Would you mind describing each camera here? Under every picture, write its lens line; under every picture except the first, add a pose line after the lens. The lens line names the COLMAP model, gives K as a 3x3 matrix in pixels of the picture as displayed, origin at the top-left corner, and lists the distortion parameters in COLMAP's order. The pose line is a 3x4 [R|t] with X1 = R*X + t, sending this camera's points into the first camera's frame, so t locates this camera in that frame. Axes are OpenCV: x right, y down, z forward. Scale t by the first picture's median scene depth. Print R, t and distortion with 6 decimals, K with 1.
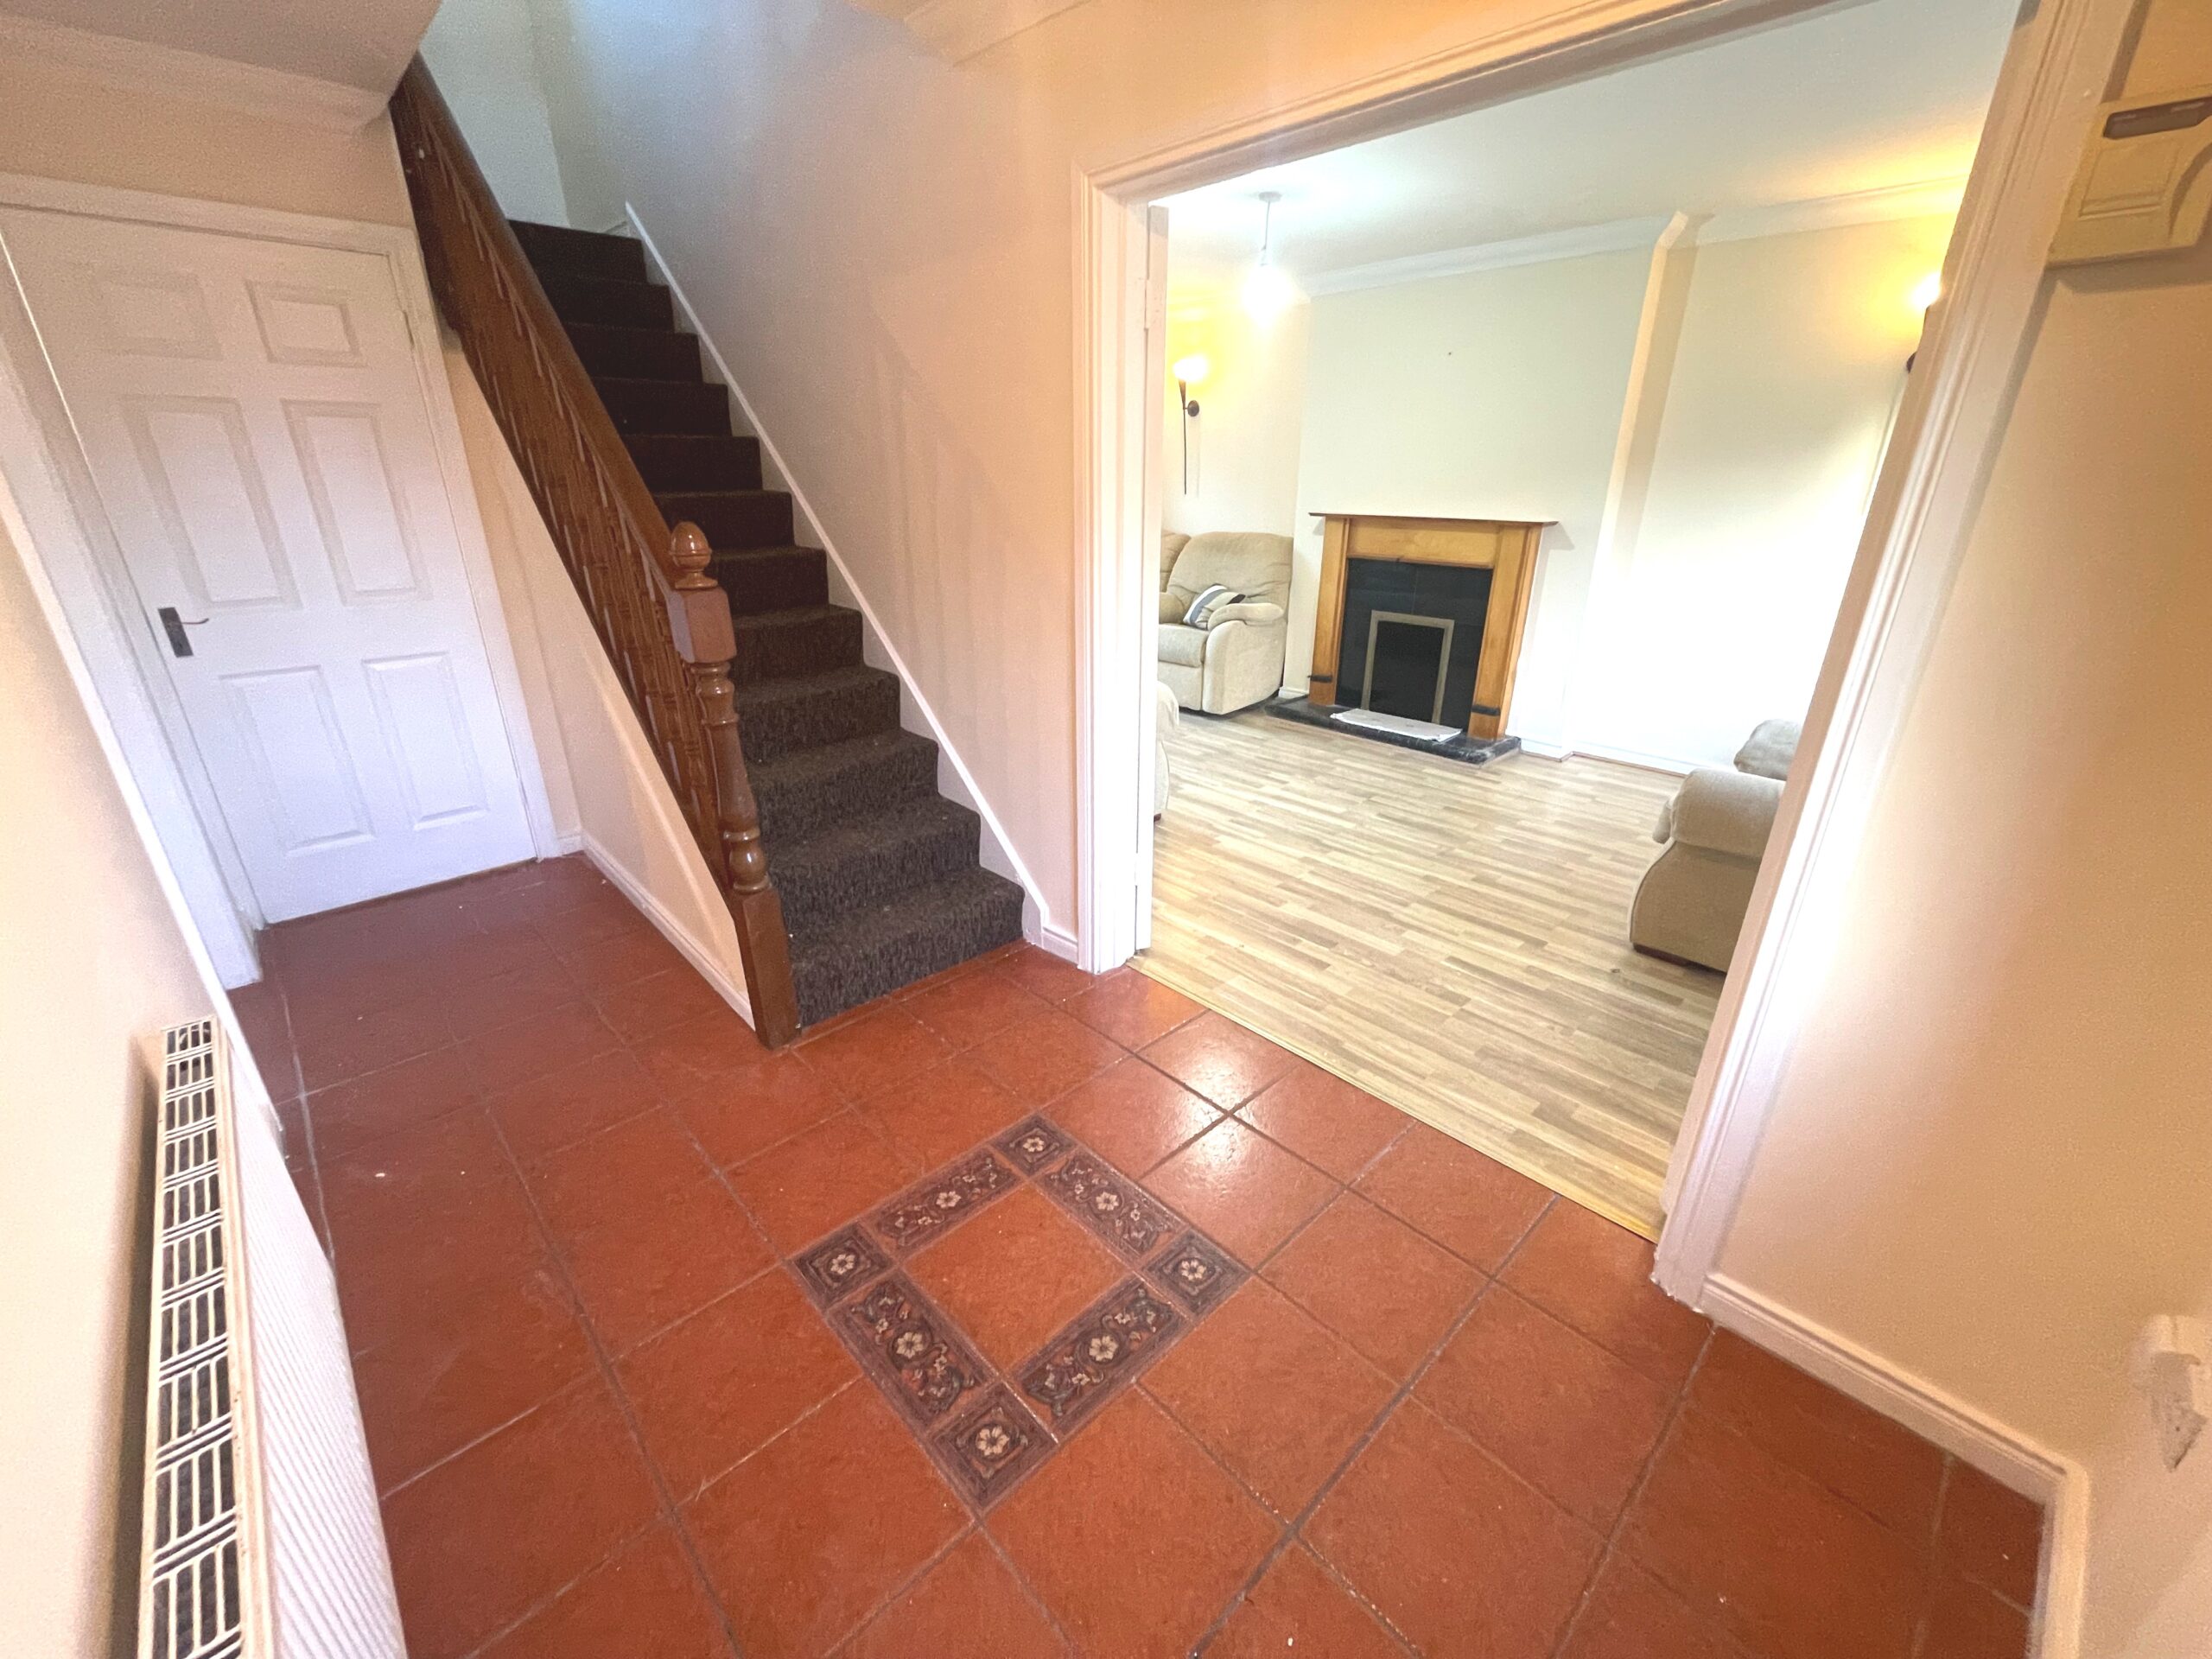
lens RADIAL K [[895.1, 0, 1106.9], [0, 895.1, 830.0], [0, 0, 1]] dist [-0.002653, -0.000696]
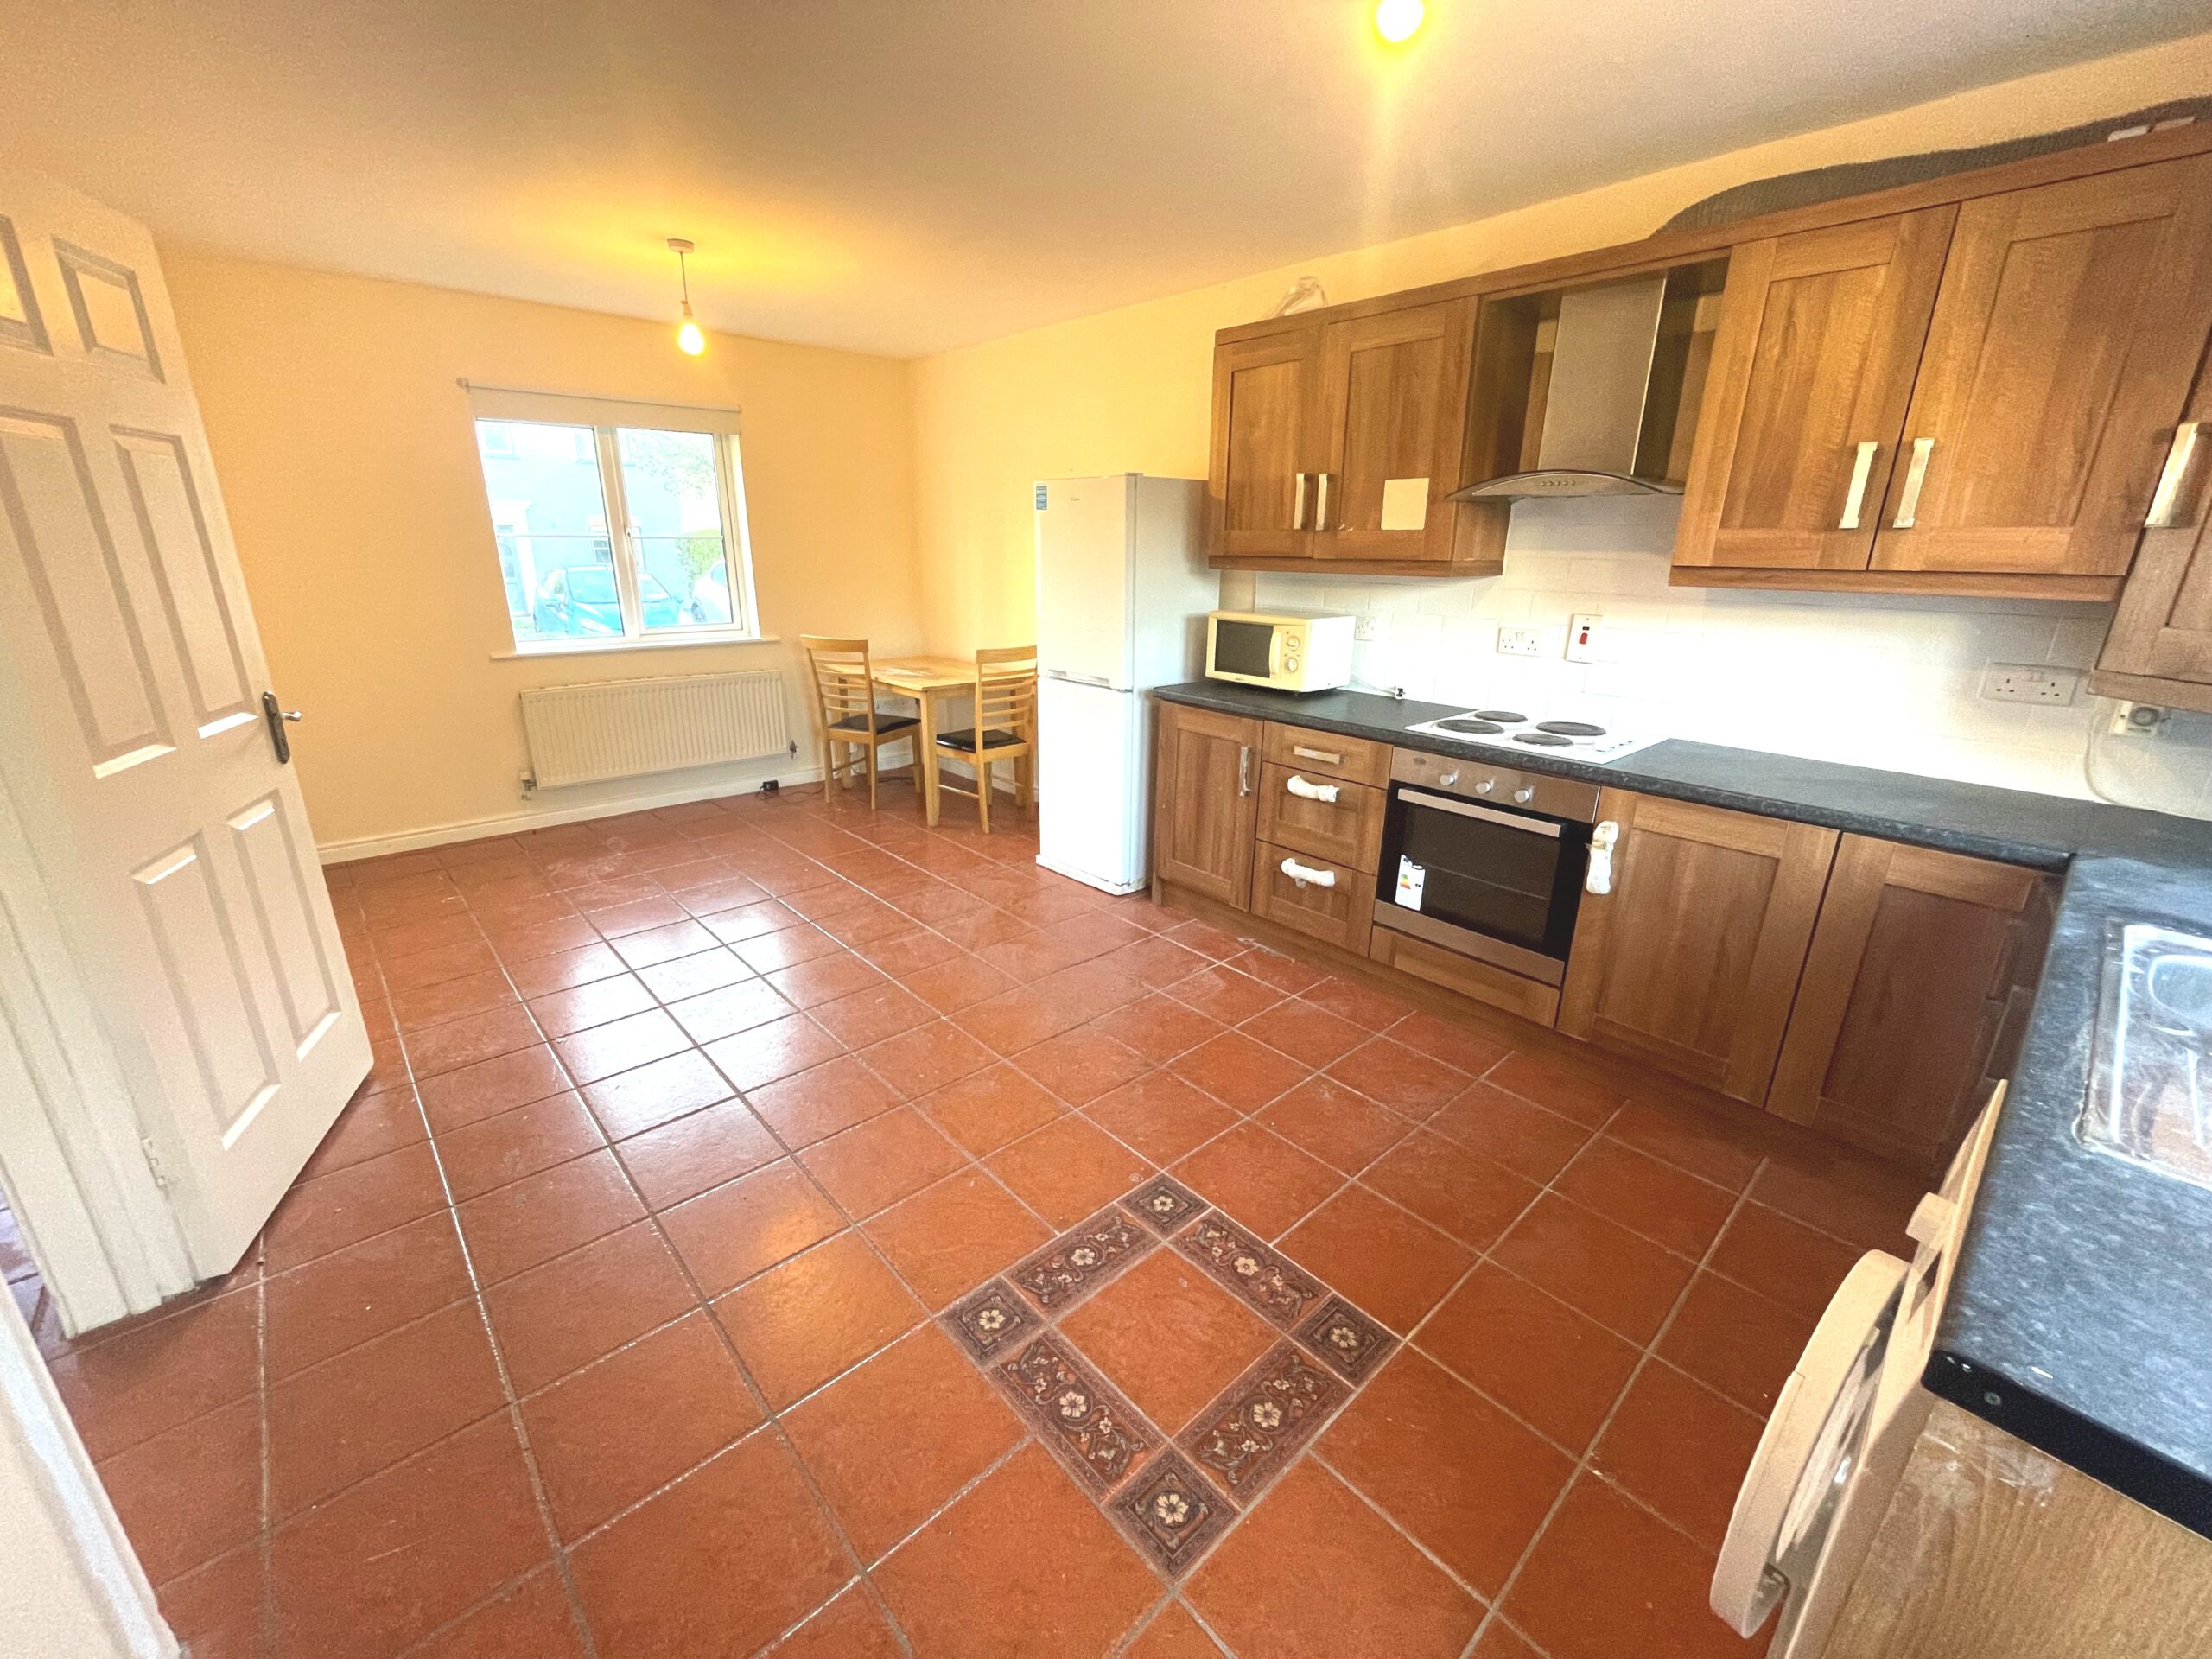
lens RADIAL K [[895.1, 0, 1104.3], [0, 895.1, 832.8], [0, 0, 1]] dist [-0.002653, -0.000696]
pose [[0.017897, -0.306710, 0.951635, -0.378077], [0.370109, 0.886209, 0.278663, -0.128895], [-0.928816, 0.347221, 0.129376, 0.323217]]
